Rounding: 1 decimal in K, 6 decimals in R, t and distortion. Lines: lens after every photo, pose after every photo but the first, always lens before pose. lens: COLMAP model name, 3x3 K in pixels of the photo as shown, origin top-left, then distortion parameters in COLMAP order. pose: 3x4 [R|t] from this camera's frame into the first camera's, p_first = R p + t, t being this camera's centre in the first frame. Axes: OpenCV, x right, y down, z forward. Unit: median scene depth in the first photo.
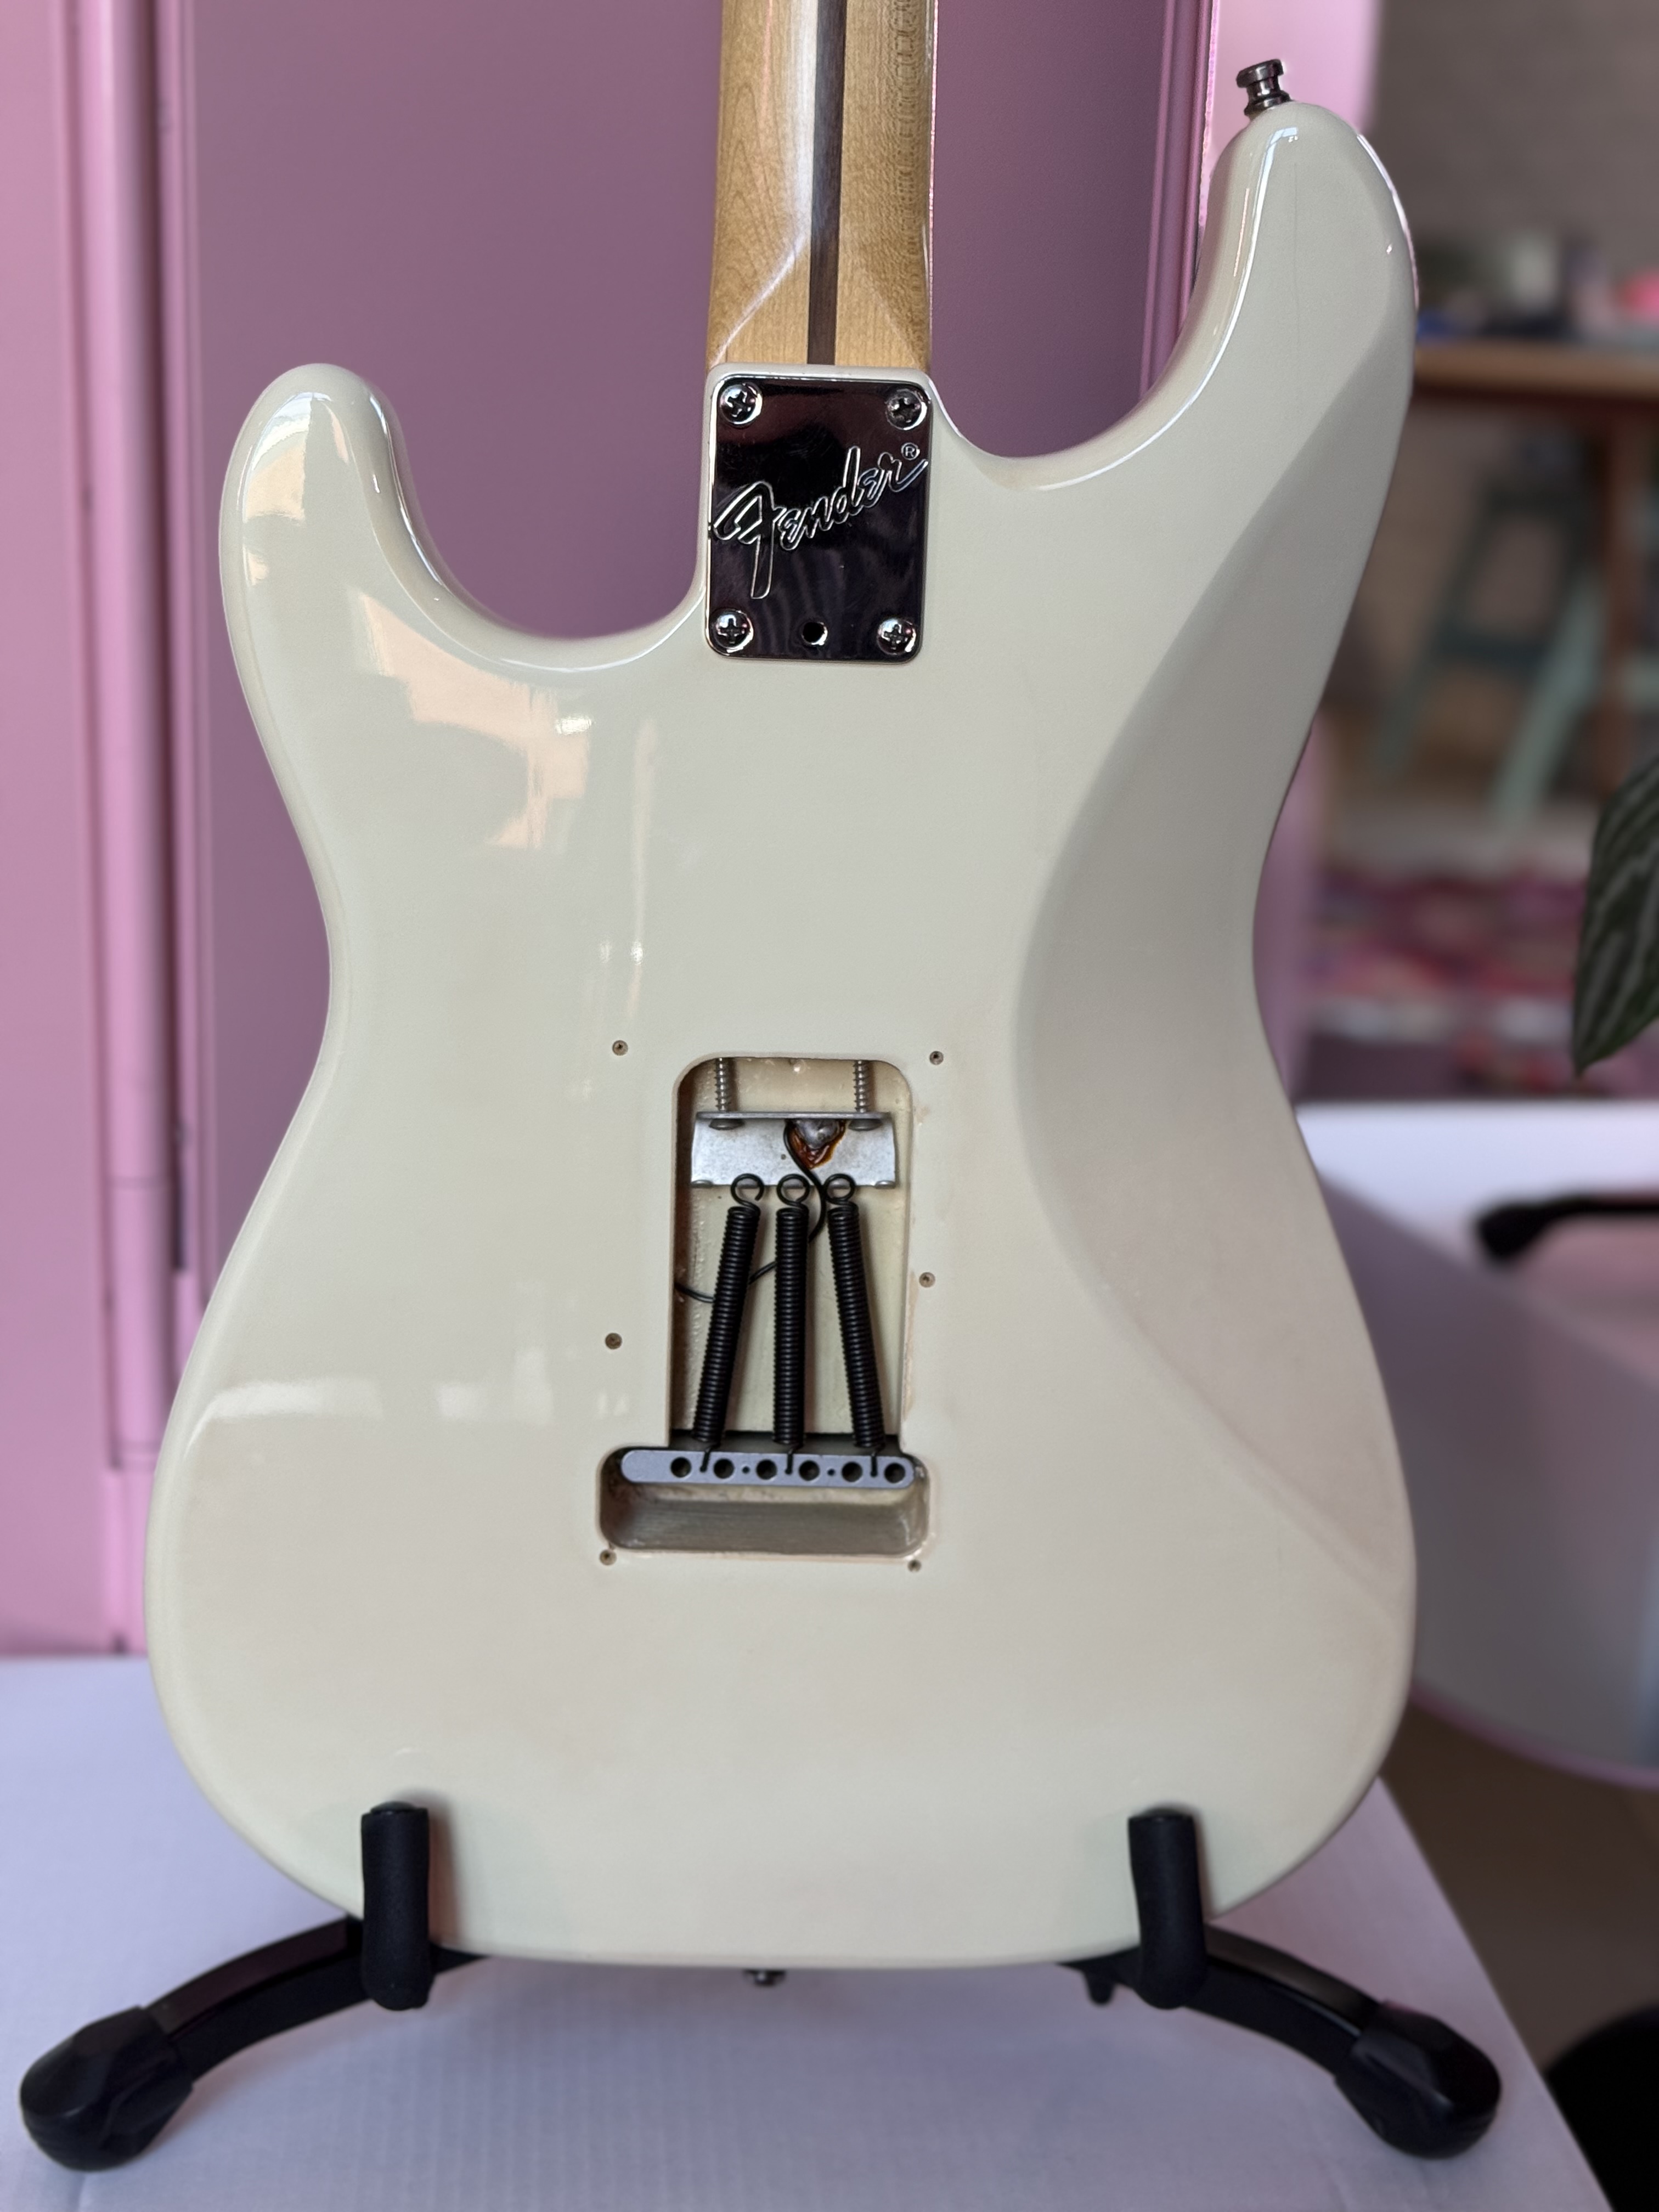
lens RADIAL K [[3047.6, 0, 829.5], [0, 3047.6, 1106.0], [0, 0, 1]] dist [0.146910, -0.093202]
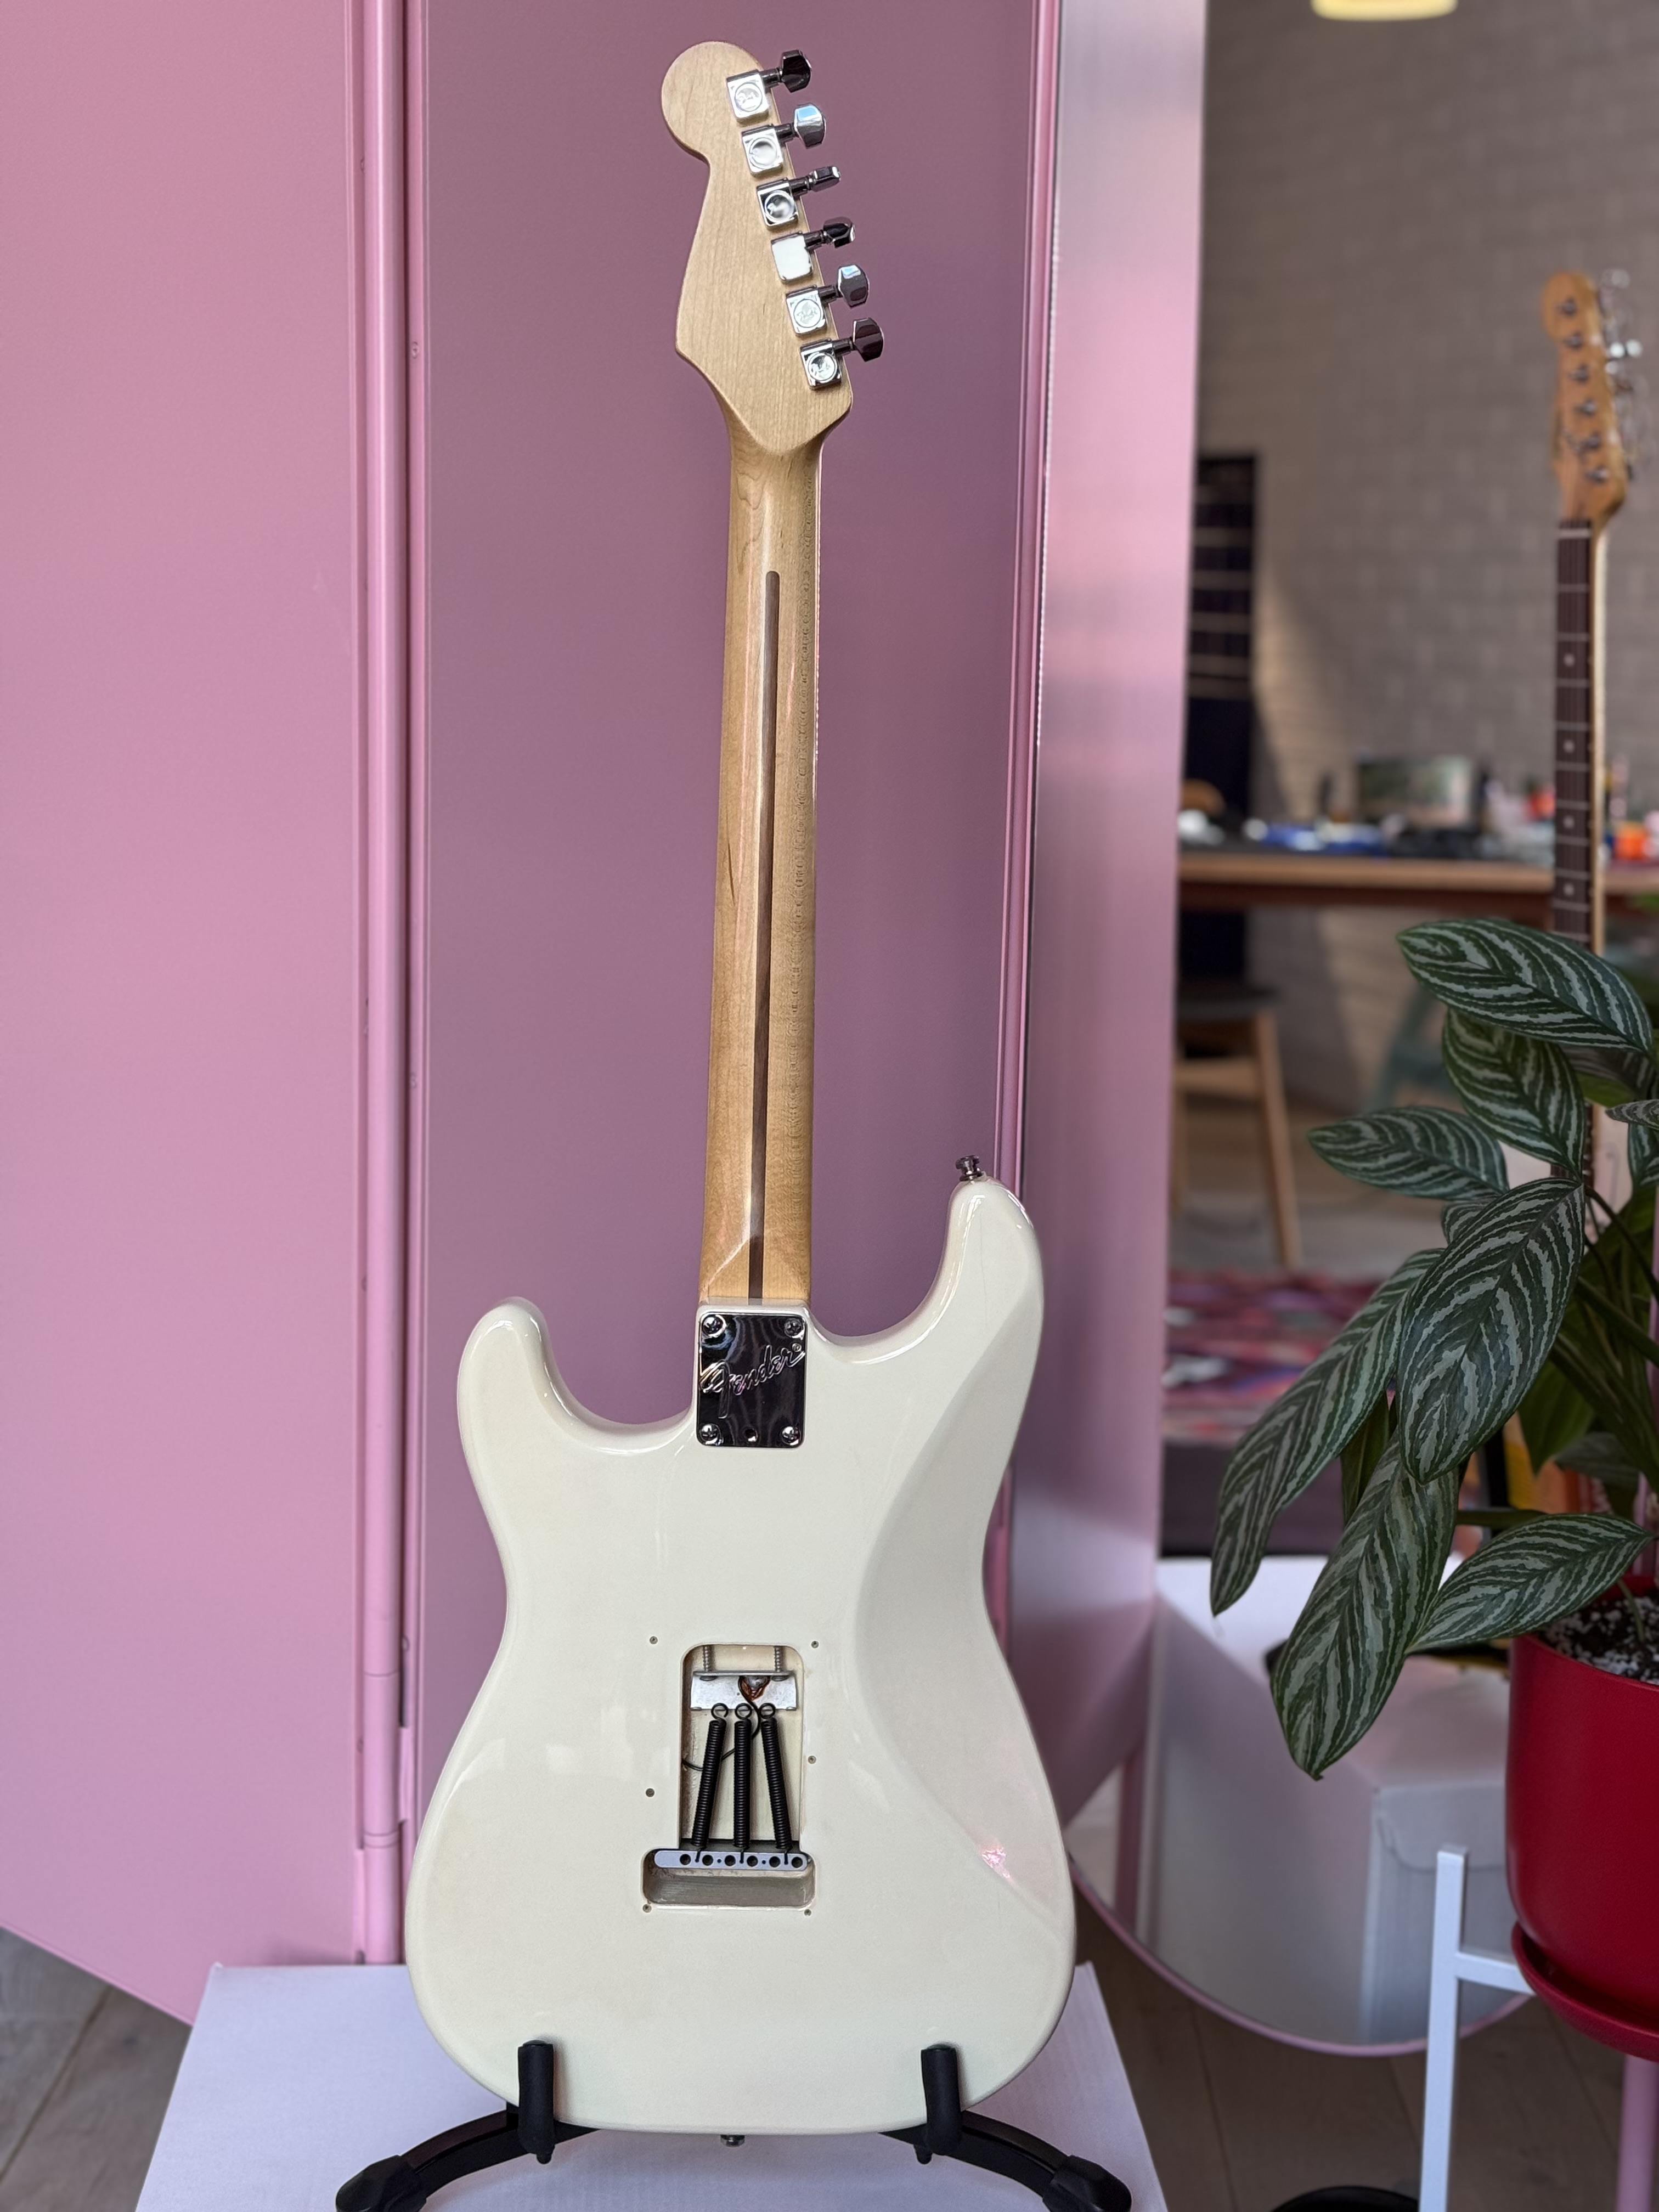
lens RADIAL K [[3047.6, 0, 829.5], [0, 3047.6, 1106.0], [0, 0, 1]] dist [0.146910, -0.093202]
pose [[0.999516, -0.007225, -0.030267, 0.104162], [0.004164, 0.994979, -0.100001, -0.159699], [0.030837, 0.099826, 0.994527, -0.968363]]
